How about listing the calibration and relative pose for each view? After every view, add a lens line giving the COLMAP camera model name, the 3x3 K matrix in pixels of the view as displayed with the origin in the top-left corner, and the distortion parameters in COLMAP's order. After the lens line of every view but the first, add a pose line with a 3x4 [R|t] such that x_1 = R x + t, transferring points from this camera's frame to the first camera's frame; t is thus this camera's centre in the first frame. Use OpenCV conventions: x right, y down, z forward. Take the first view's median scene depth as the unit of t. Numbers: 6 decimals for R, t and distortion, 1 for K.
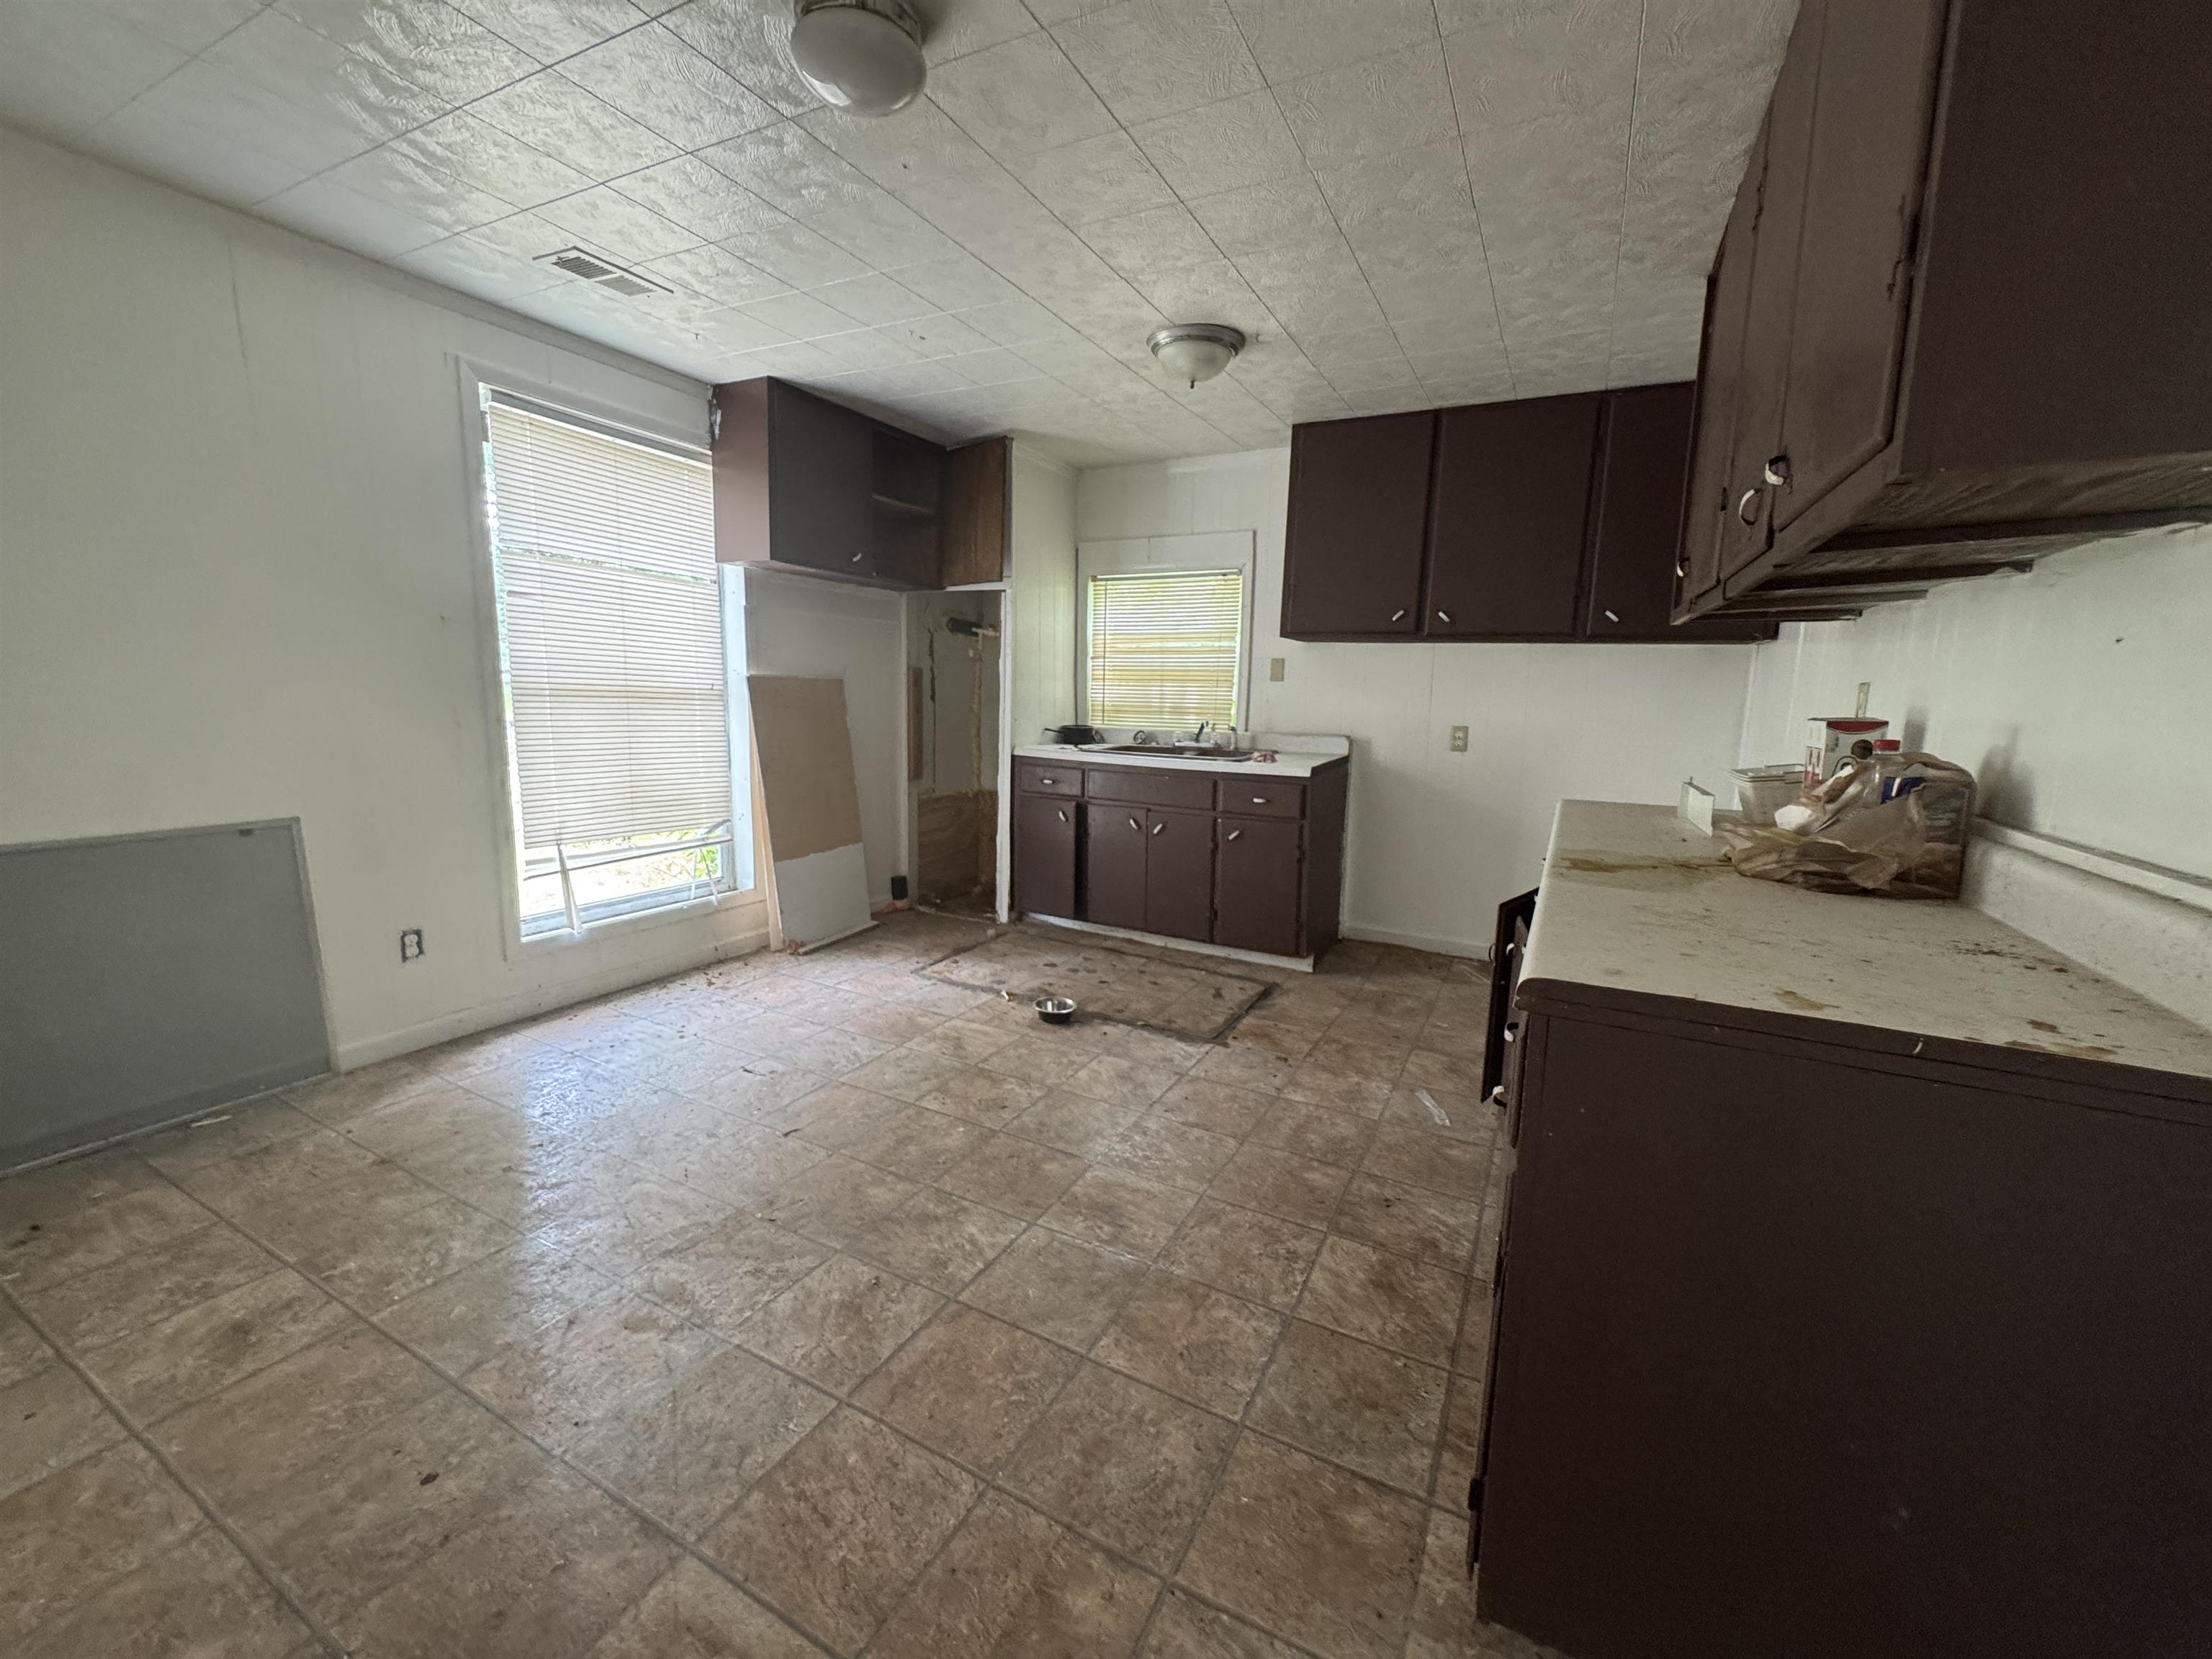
lens RADIAL K [[889.3, 0, 1103.2], [0, 889.3, 816.9], [0, 0, 1]] dist [-0.000345, 0.000070]
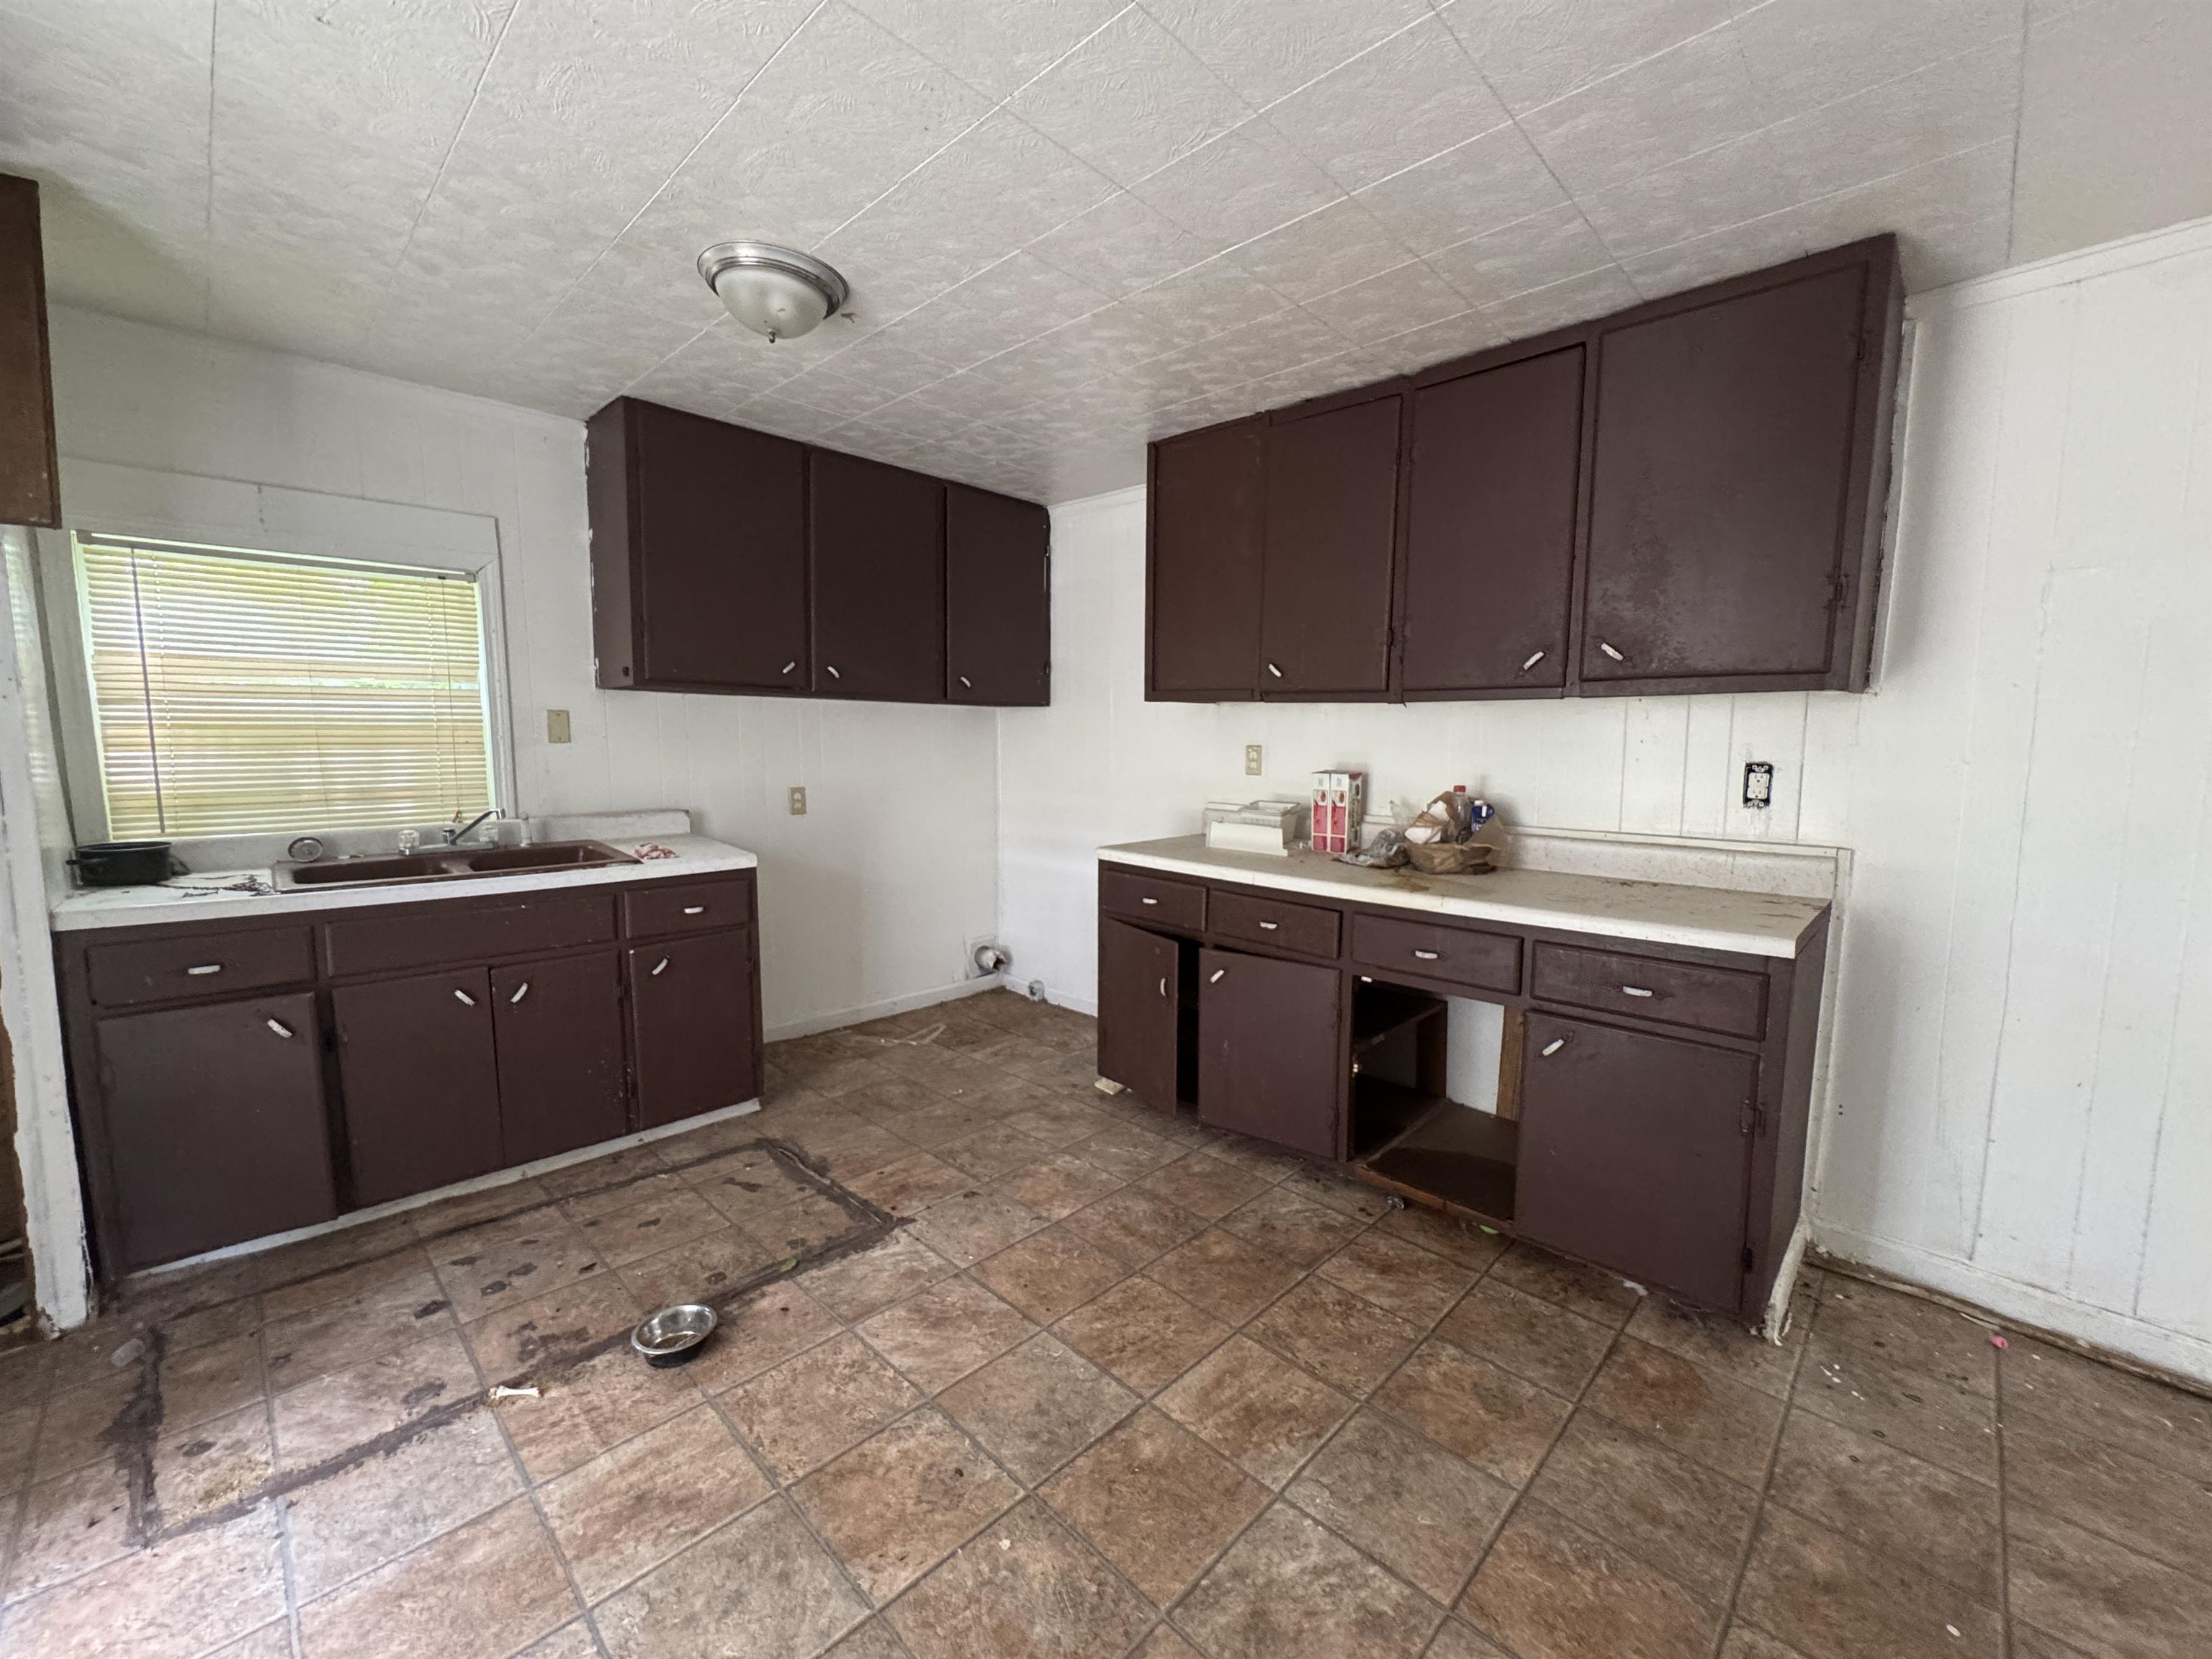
lens RADIAL K [[885.1, 0, 1109.4], [0, 885.1, 824.0], [0, 0, 1]] dist [-0.002425, -0.000124]
pose [[0.284890, -0.115089, 0.951626, -0.439218], [0.138151, 0.987331, 0.078049, -0.104958], [-0.948553, 0.109233, 0.297180, 0.486984]]
